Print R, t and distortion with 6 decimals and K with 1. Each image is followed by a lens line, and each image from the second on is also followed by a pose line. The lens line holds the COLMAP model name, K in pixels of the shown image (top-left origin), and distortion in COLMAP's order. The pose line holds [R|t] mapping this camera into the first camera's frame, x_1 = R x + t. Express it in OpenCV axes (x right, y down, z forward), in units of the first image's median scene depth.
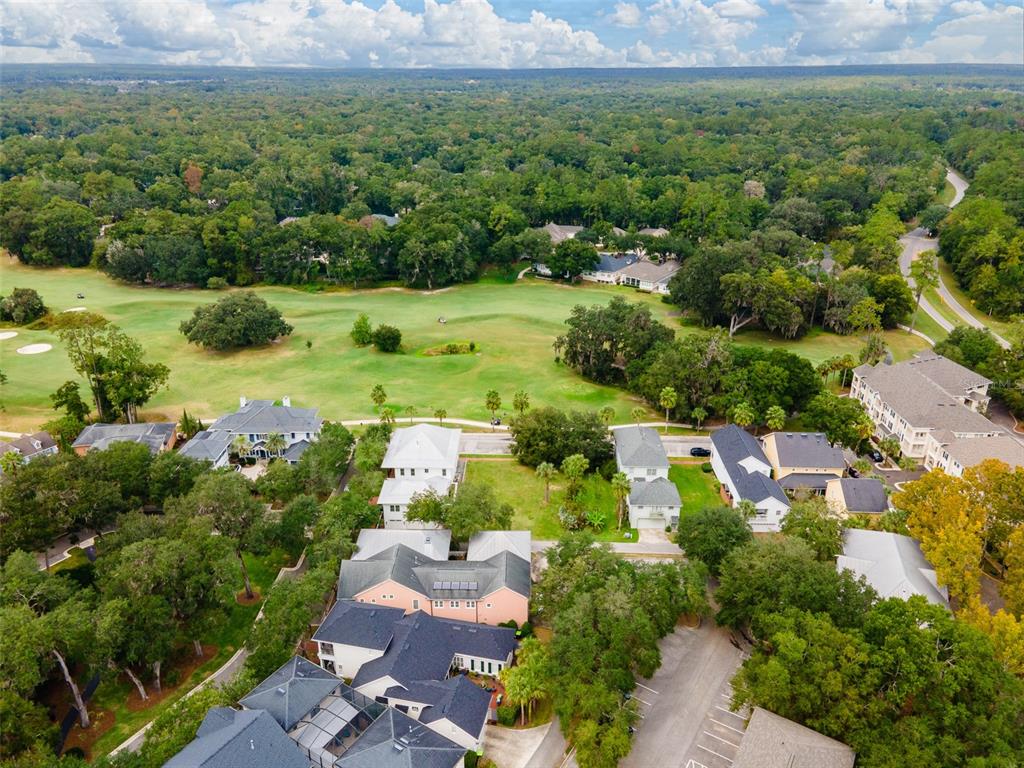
lens RADIAL K [[744.5, 0, 514.0], [0, 744.5, 386.2], [0, 0, 1]] dist [0.032900, 0.011987]
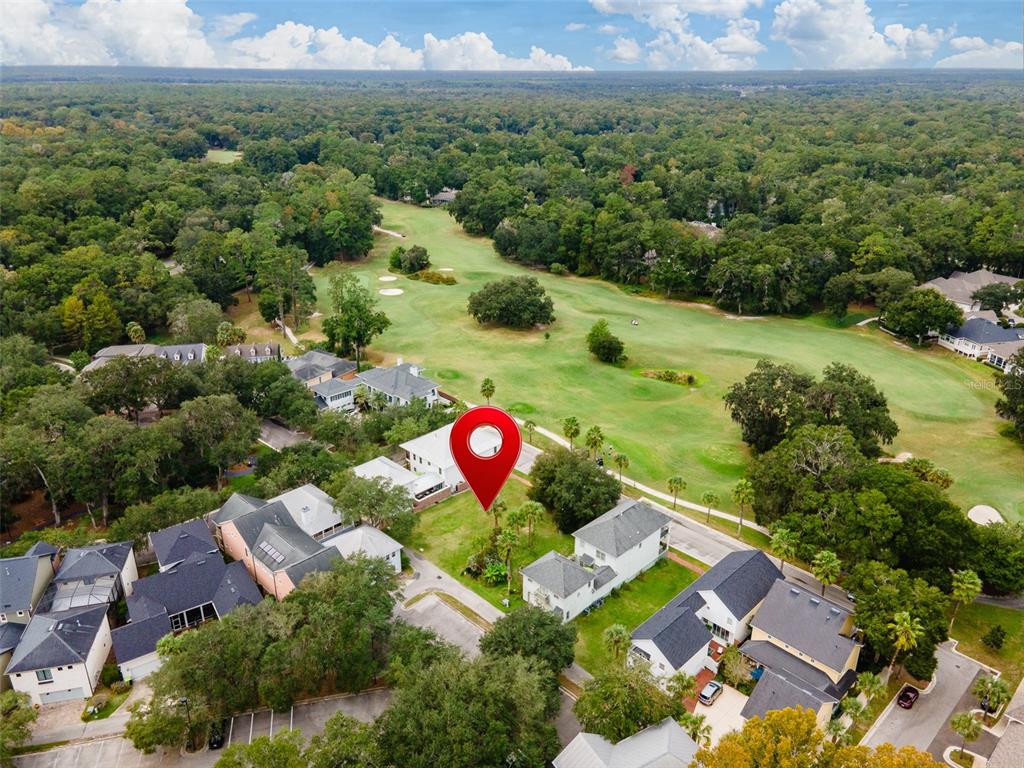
lens RADIAL K [[744.5, 0, 513.5], [0, 744.5, 381.4], [0, 0, 1]] dist [0.032900, 0.011987]
pose [[0.724409, 0.266436, -0.635802, 0.292728], [-0.273380, 0.957701, 0.089851, -0.059112], [0.632847, 0.108727, 0.766605, 0.137265]]
